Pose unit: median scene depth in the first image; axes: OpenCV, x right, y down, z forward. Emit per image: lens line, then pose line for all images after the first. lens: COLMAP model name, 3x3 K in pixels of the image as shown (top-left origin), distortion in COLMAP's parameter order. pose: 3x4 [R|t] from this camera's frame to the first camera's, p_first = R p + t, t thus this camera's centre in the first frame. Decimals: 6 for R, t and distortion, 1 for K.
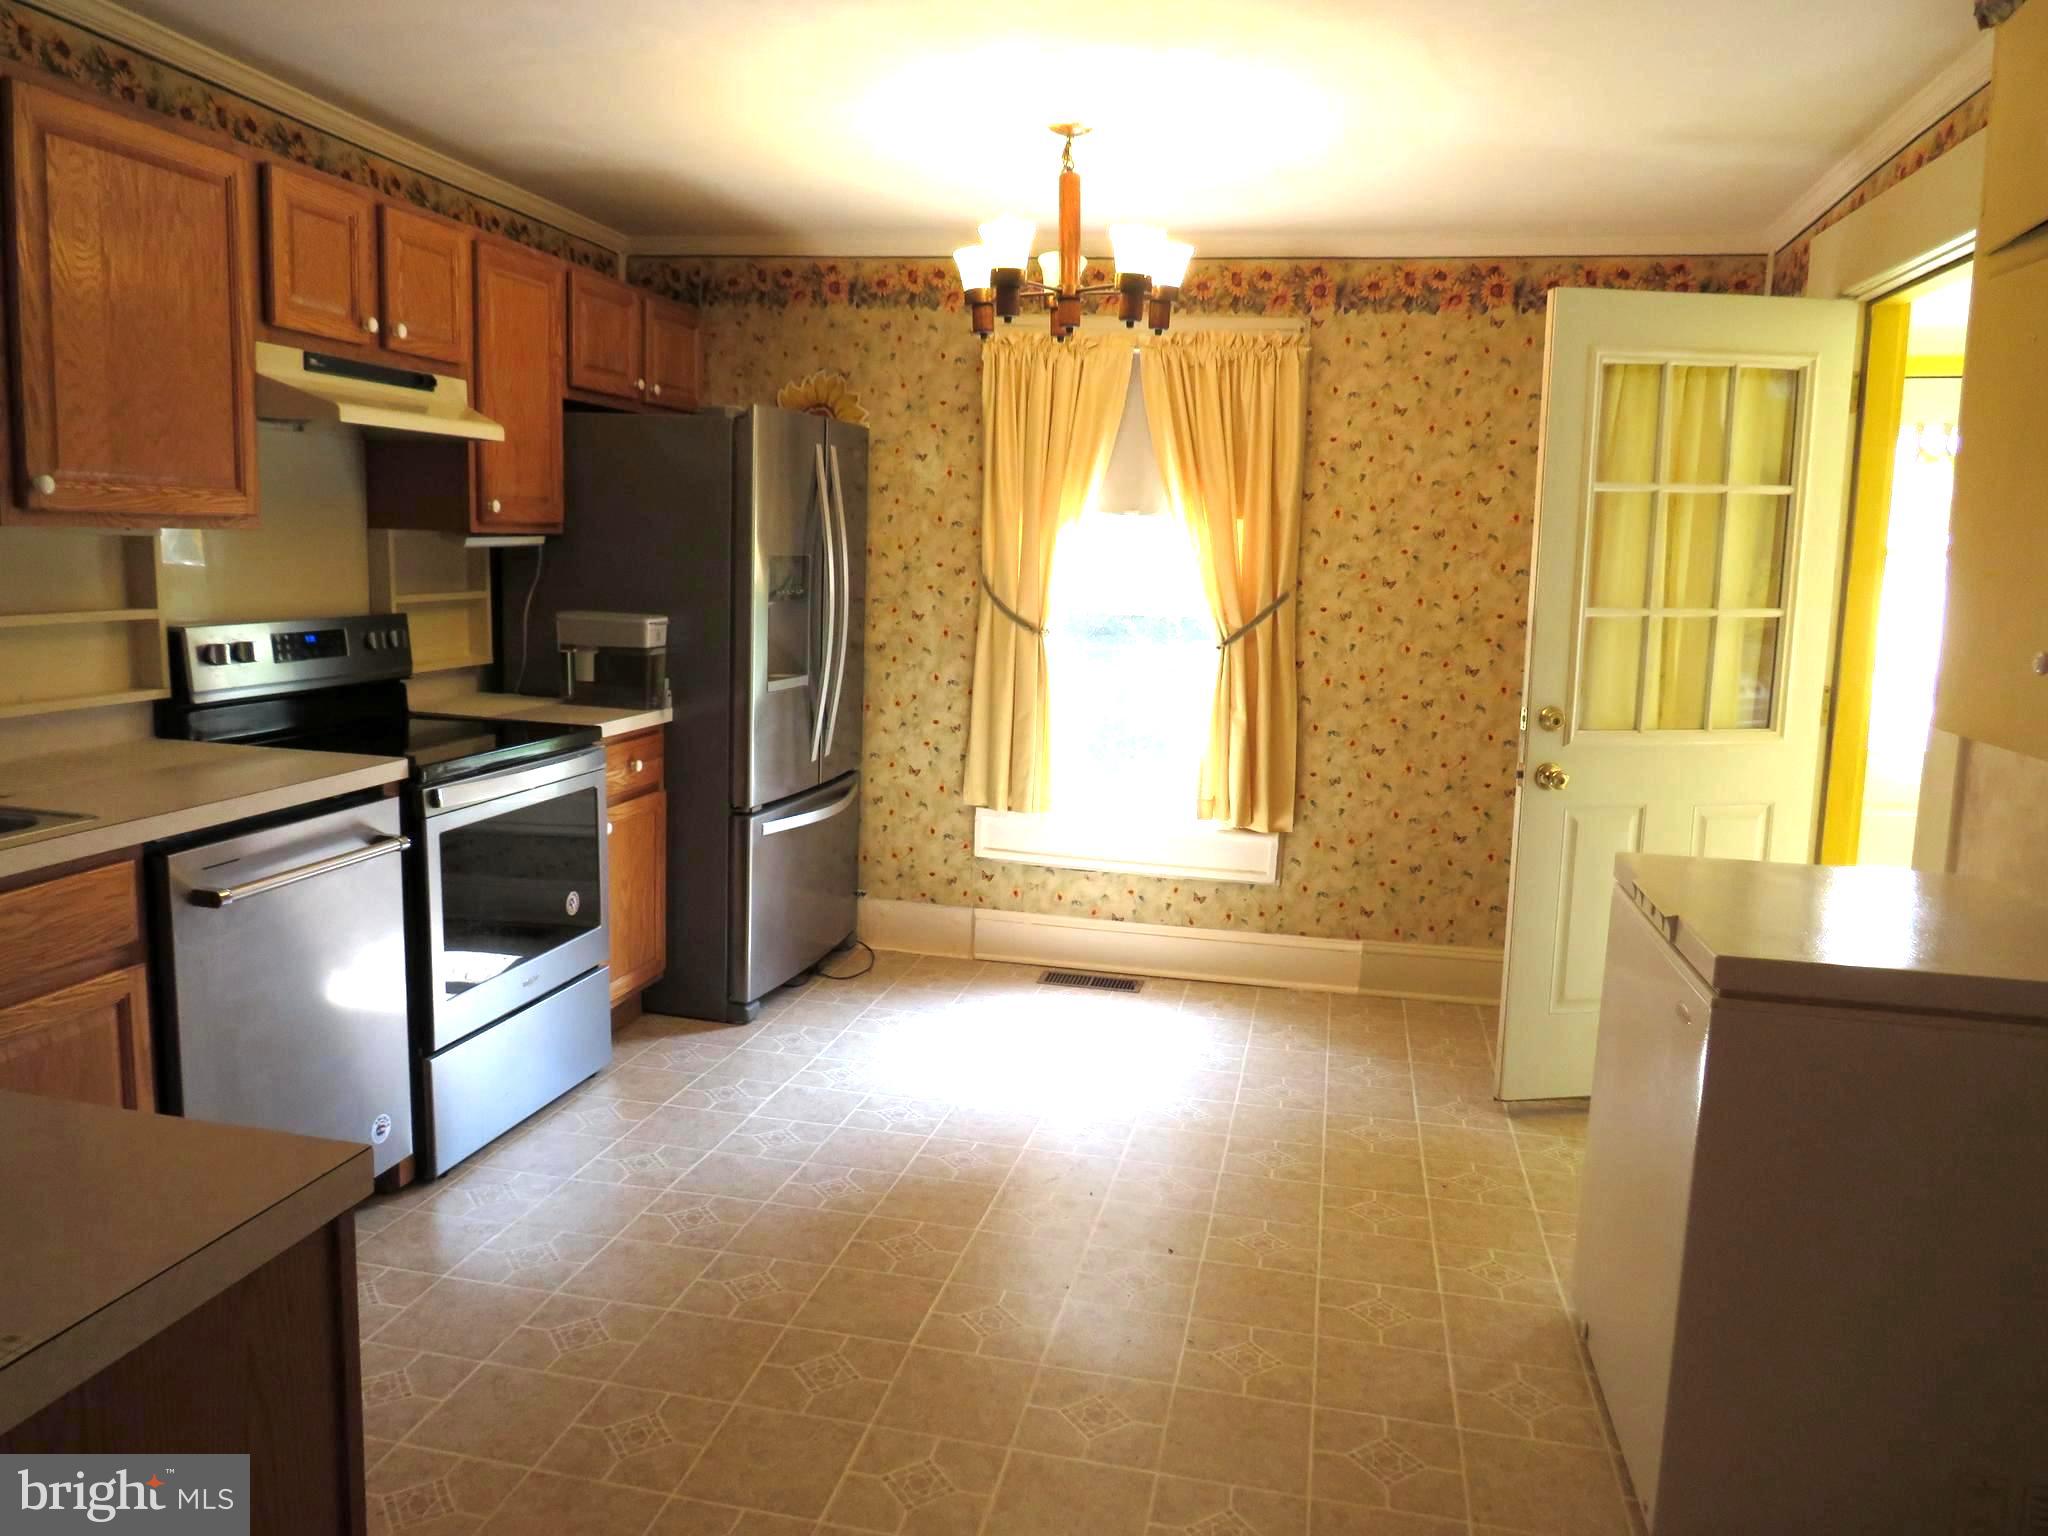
lens RADIAL K [[1458.4, 0, 1025.7], [0, 1458.4, 751.1], [0, 0, 1]] dist [-0.025226, 0.011290]
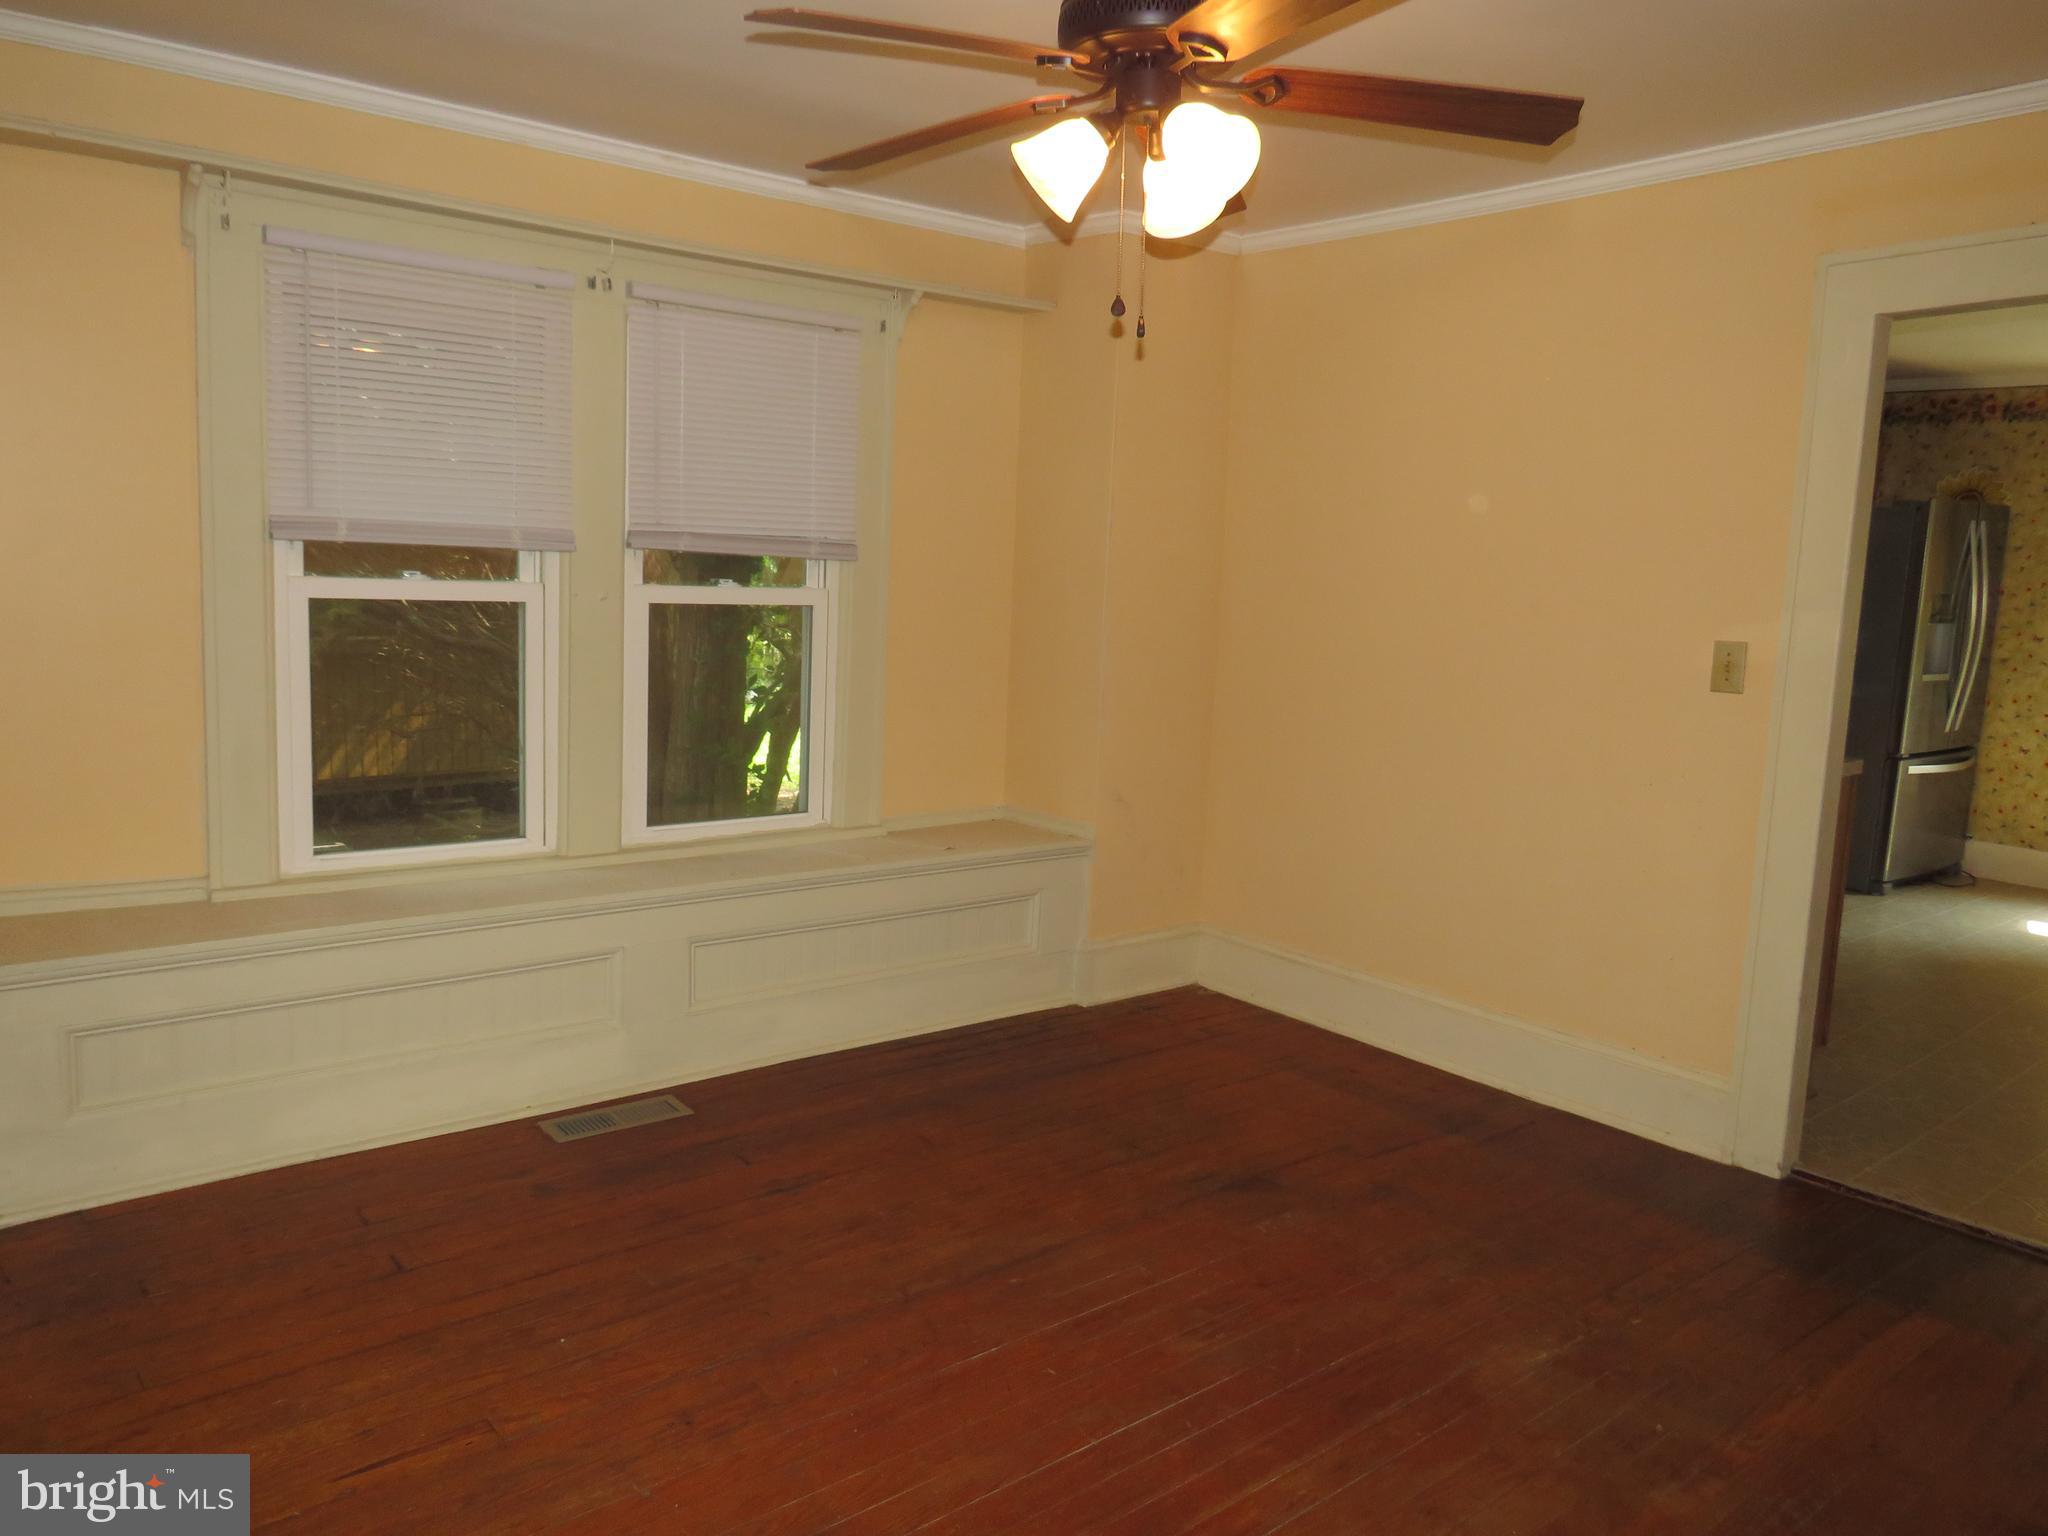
lens RADIAL K [[1458.4, 0, 1010.0], [0, 1458.4, 766.4], [0, 0, 1]] dist [-0.025226, 0.011290]
pose [[0.783536, 0.080342, -0.616130, 0.016473], [-0.092104, 0.995668, 0.012703, 0.105838], [0.614482, 0.046794, 0.787542, -0.715138]]
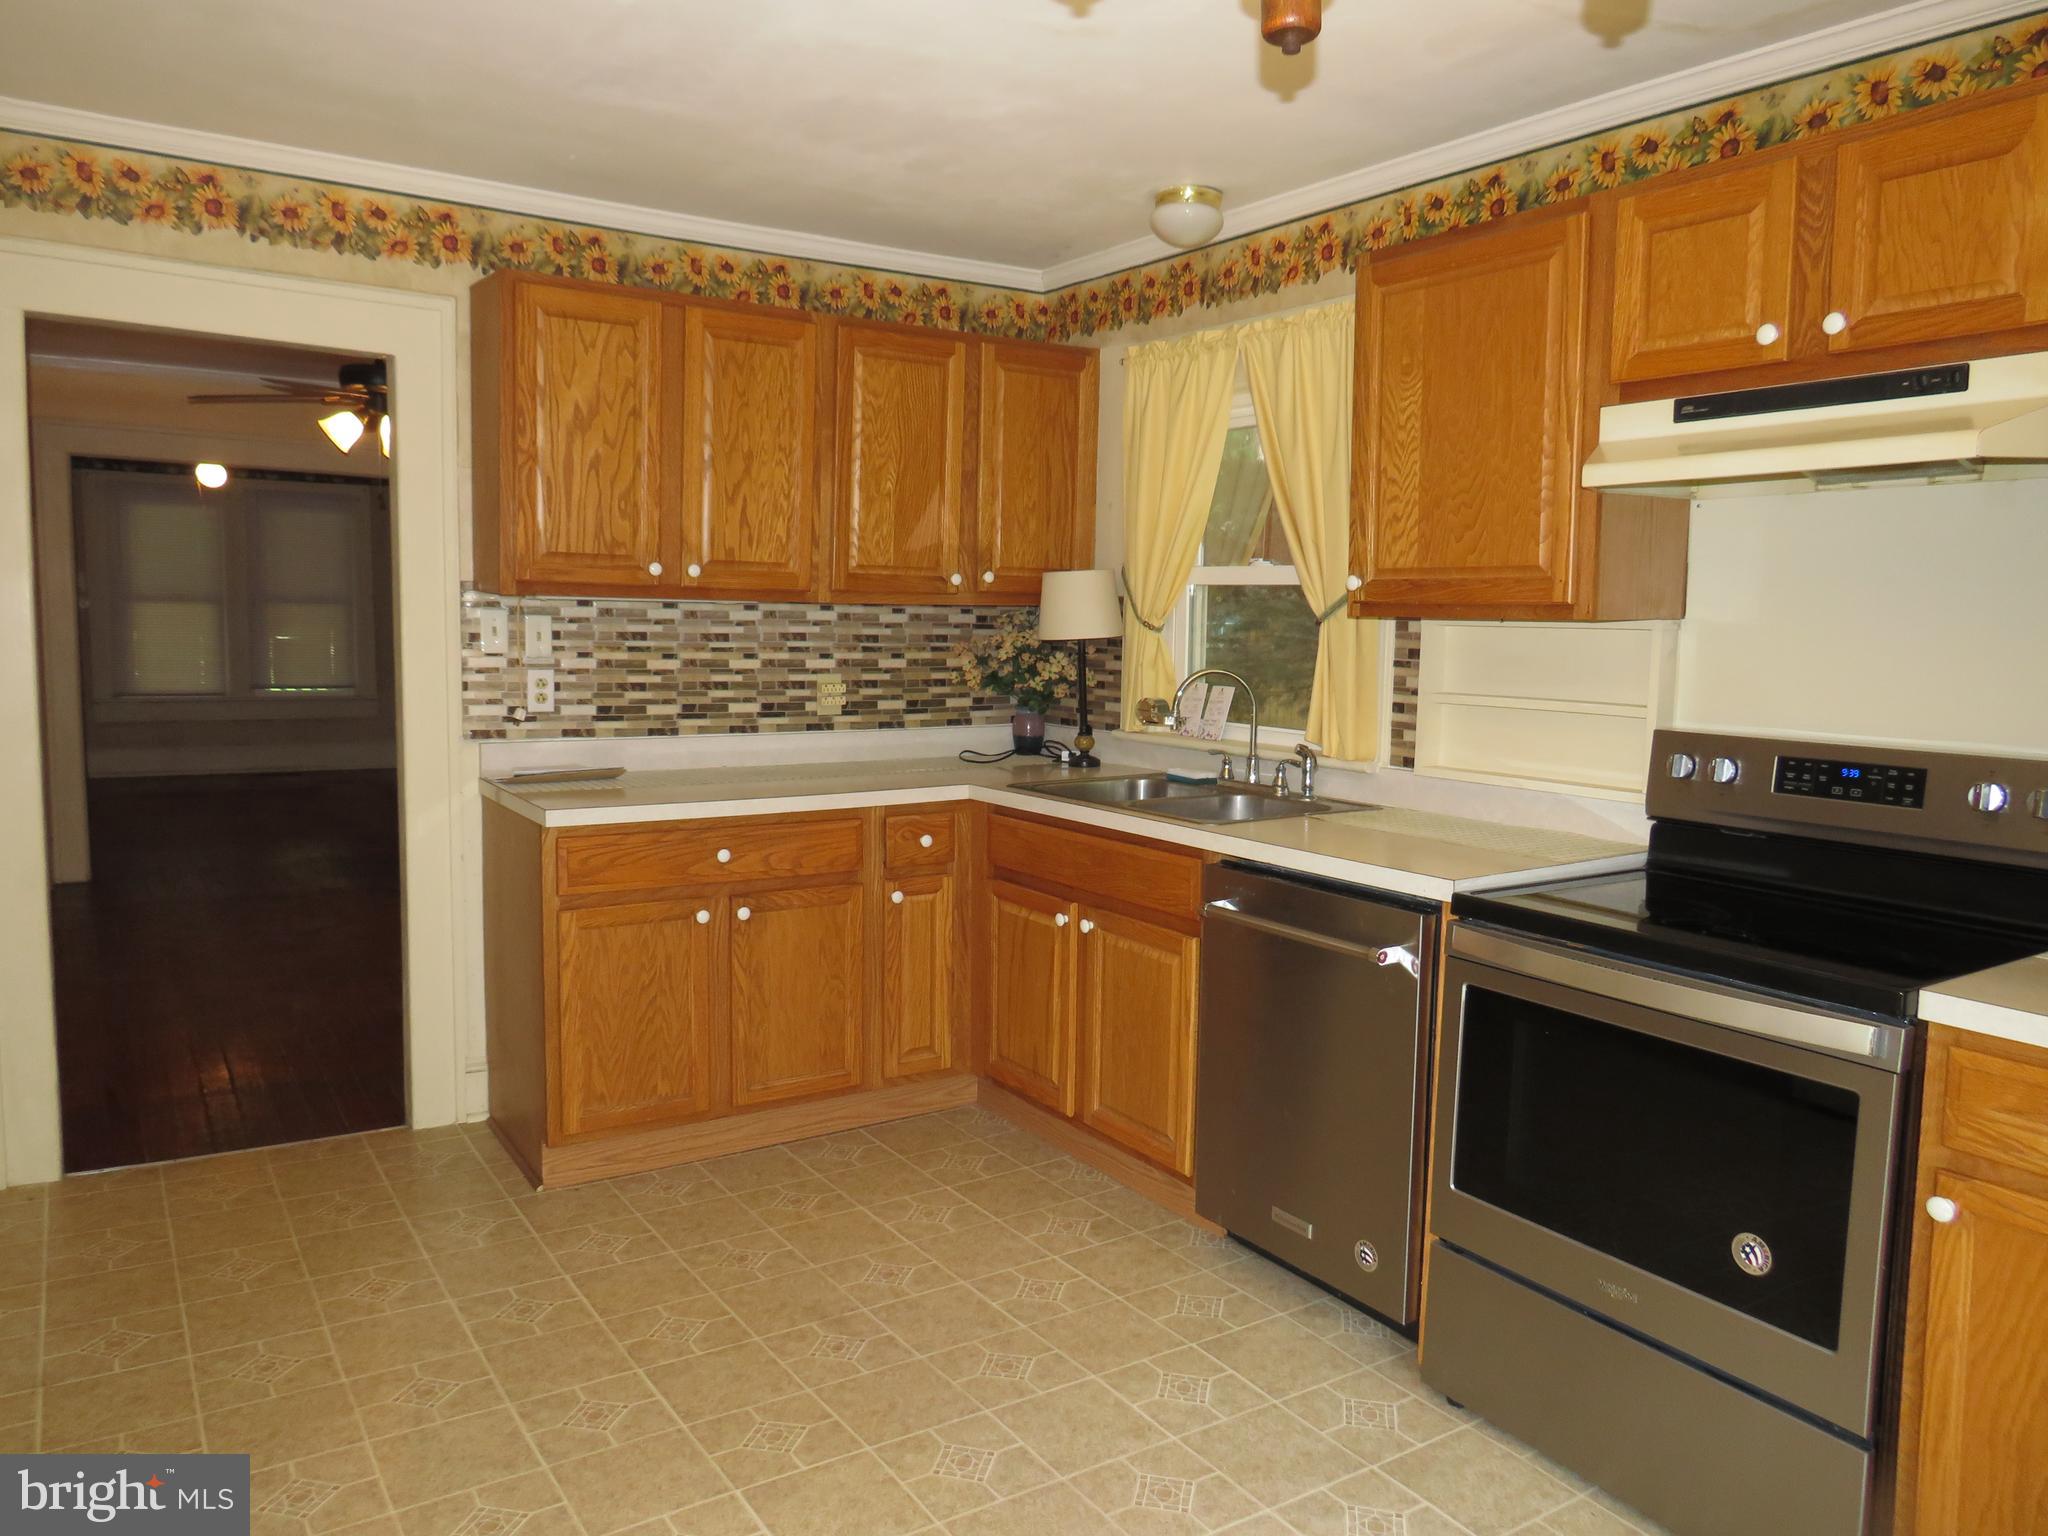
lens RADIAL K [[1458.4, 0, 1024.2], [0, 1458.4, 773.4], [0, 0, 1]] dist [-0.025226, 0.011290]
pose [[-0.701788, 0.026097, -0.711908, 0.206354], [-0.146730, 0.972606, 0.180298, -0.100484], [0.697111, 0.230989, -0.678734, 0.814752]]
